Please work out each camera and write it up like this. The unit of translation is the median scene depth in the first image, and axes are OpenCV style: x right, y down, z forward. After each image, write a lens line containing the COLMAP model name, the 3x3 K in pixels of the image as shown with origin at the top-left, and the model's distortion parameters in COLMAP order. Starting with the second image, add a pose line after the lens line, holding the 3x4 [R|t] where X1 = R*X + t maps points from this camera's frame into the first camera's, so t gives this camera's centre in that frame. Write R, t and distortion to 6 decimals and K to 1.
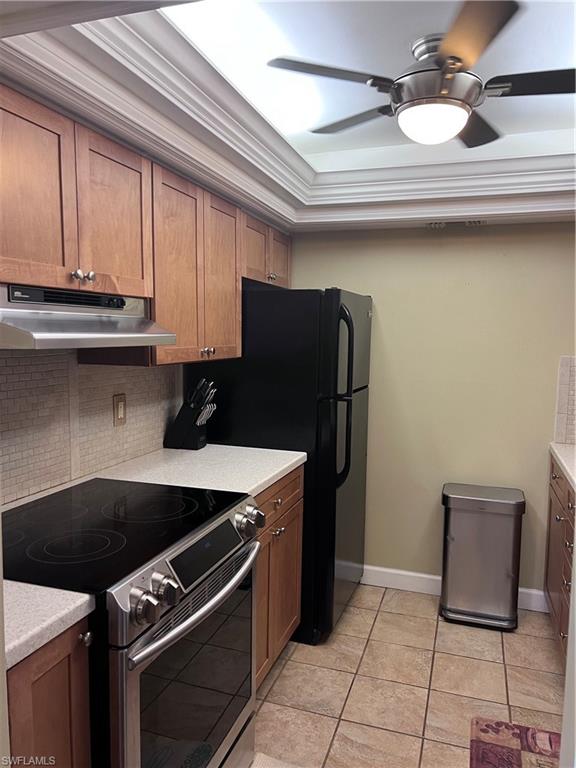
lens RADIAL K [[572.5, 0, 281.1], [0, 572.5, 389.1], [0, 0, 1]] dist [0.033013, -0.058911]
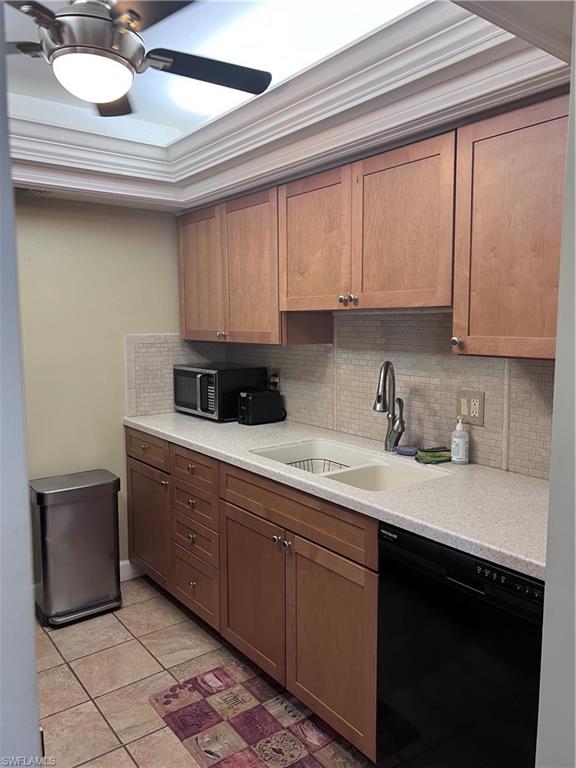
lens RADIAL K [[572.5, 0, 282.9], [0, 572.5, 383.2], [0, 0, 1]] dist [0.033013, -0.058911]
pose [[0.560294, -0.109570, 0.821015, -0.265946], [0.100852, 0.992861, 0.063679, -0.007917], [-0.822131, 0.047122, 0.567344, 0.200004]]
